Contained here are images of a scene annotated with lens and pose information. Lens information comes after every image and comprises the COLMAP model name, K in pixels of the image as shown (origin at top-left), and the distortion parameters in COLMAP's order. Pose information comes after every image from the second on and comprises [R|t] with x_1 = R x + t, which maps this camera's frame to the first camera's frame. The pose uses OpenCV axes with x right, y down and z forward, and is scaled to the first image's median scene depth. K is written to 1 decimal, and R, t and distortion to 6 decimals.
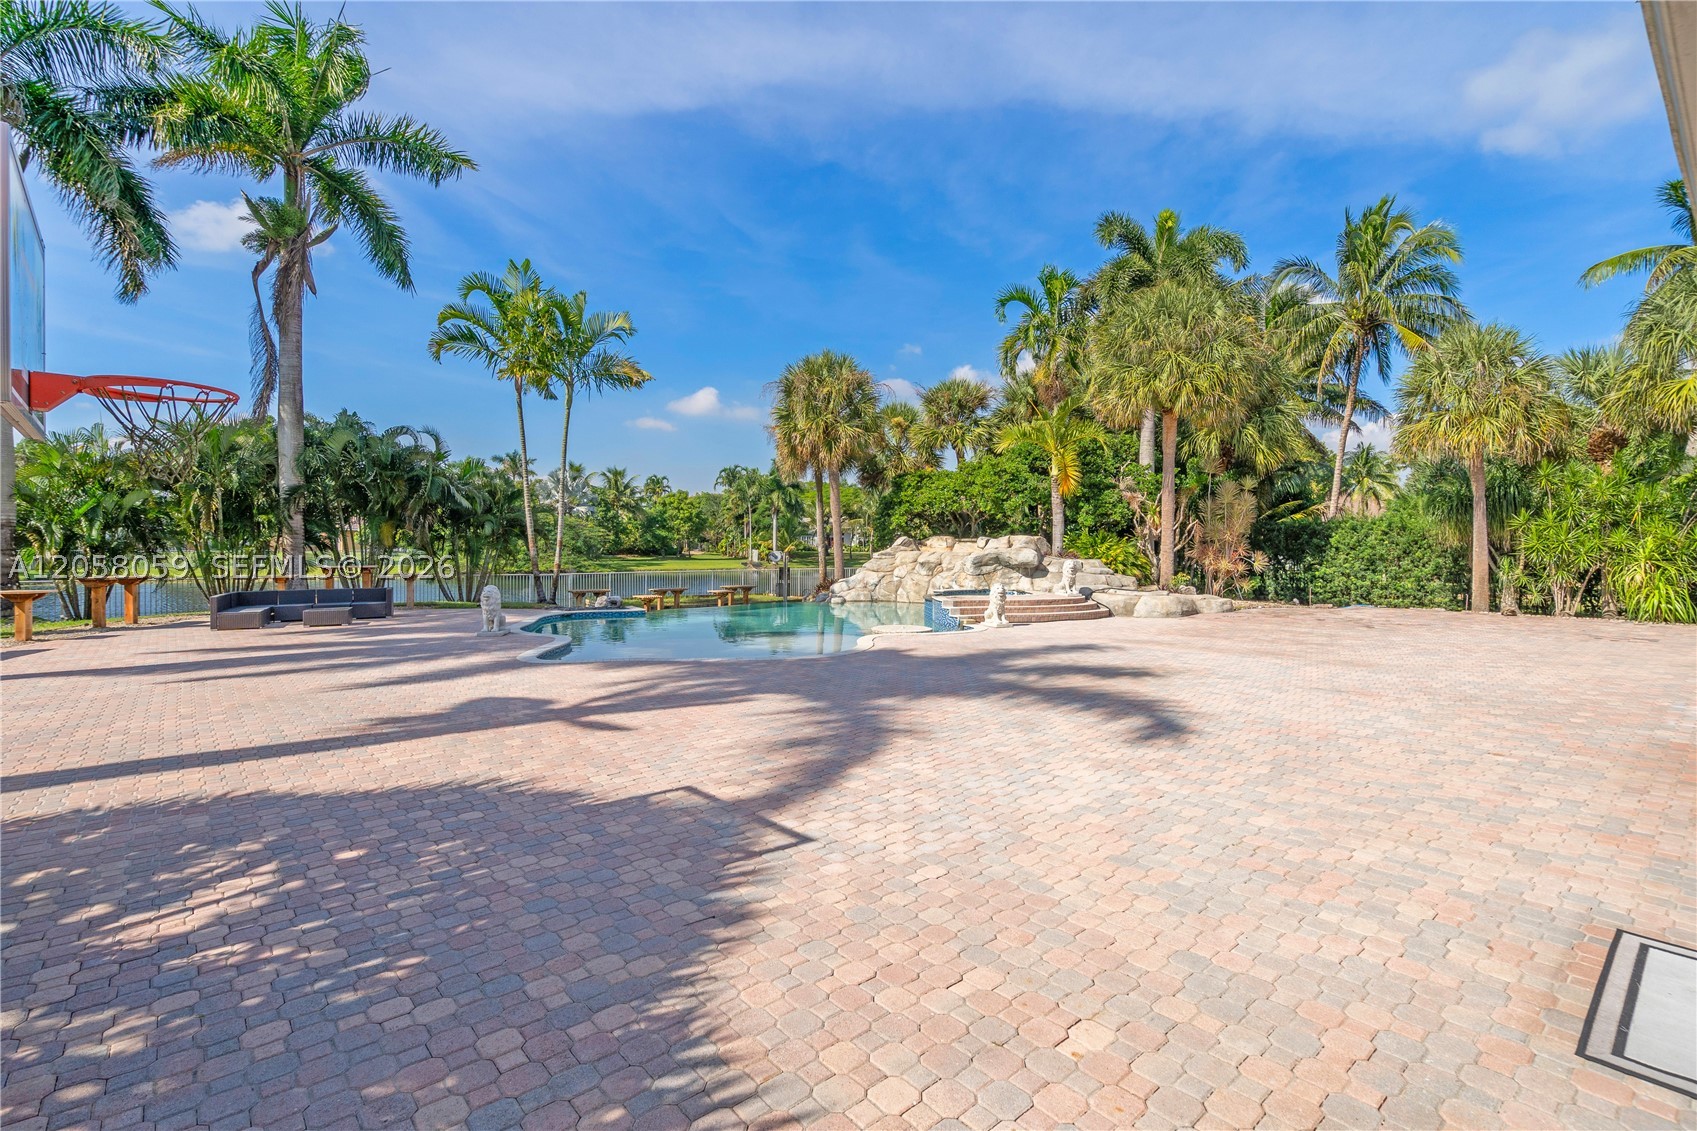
lens RADIAL K [[809.1, 0, 848.5], [0, 809.1, 565.5], [0, 0, 1]] dist [-0.002274, -0.000306]
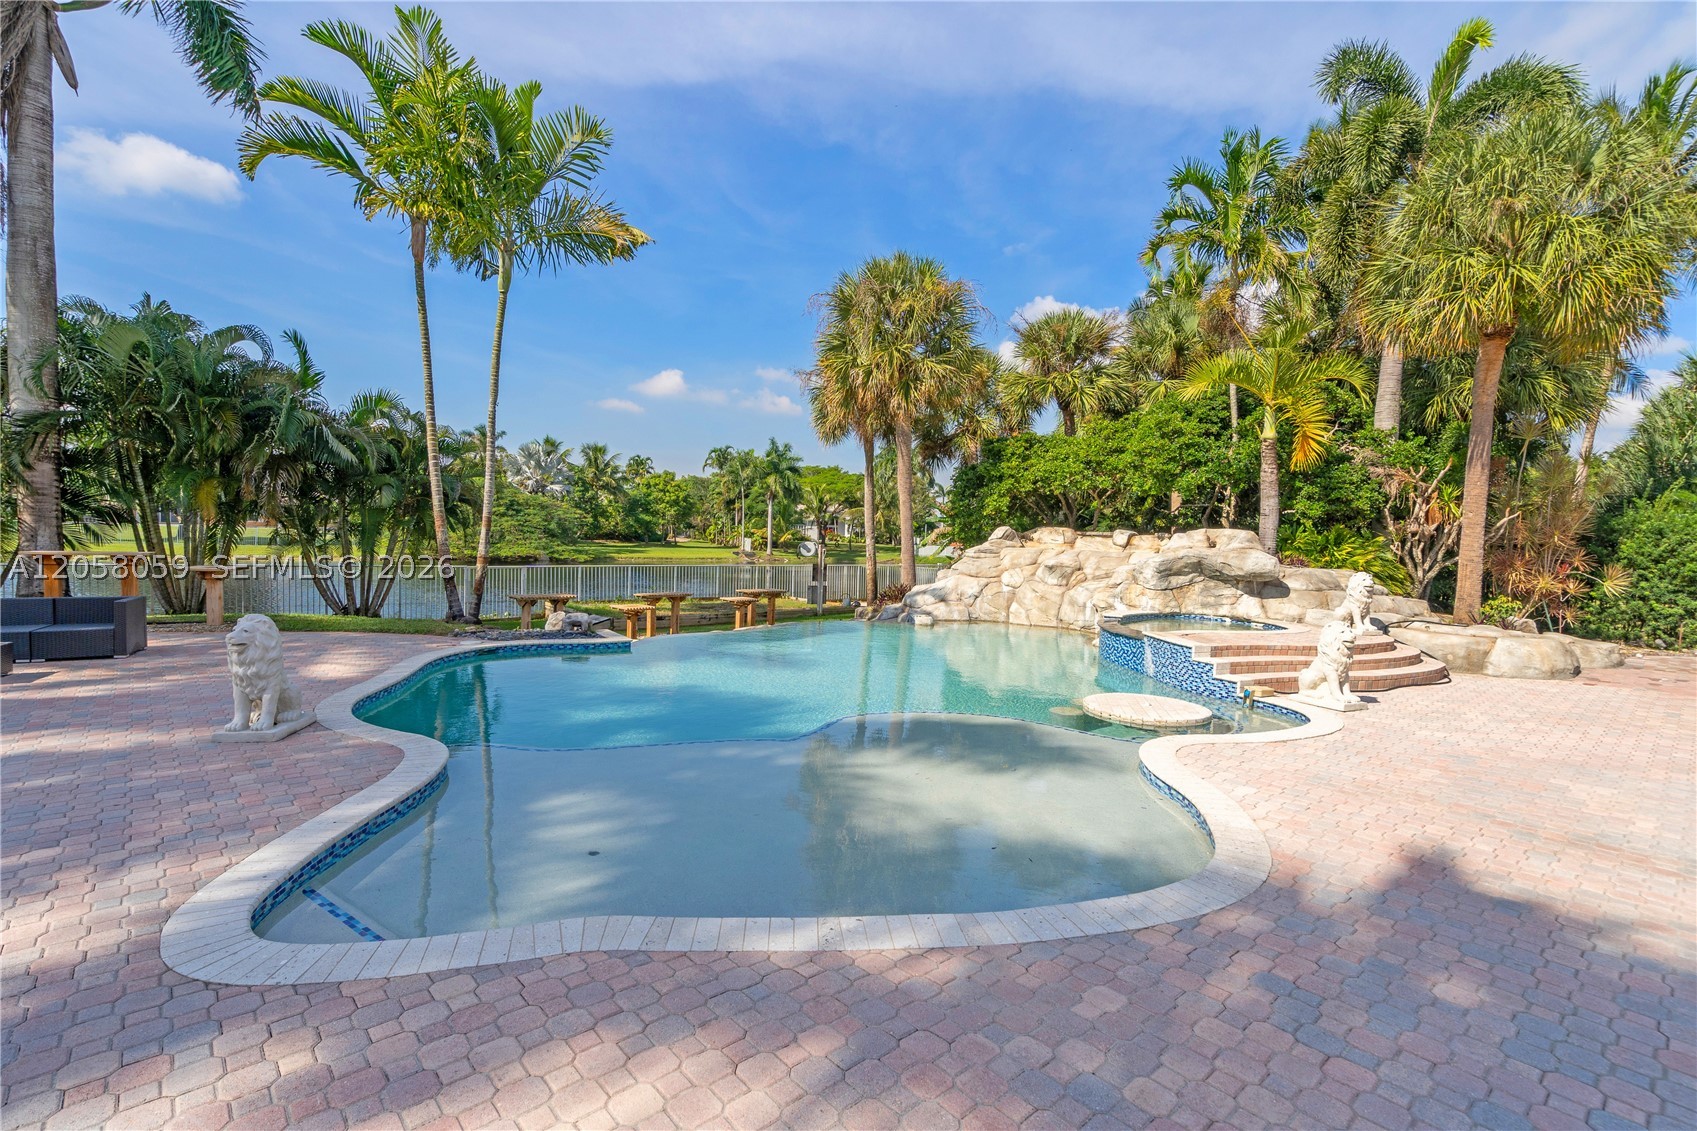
lens RADIAL K [[772.2, 0, 852.4], [0, 772.2, 580.7], [0, 0, 1]] dist [-0.009366, -0.000295]
pose [[0.998890, 0.024062, 0.040503, -0.087773], [-0.025376, 0.999158, 0.032235, -0.006996], [-0.039693, -0.033227, 0.998659, 0.335666]]
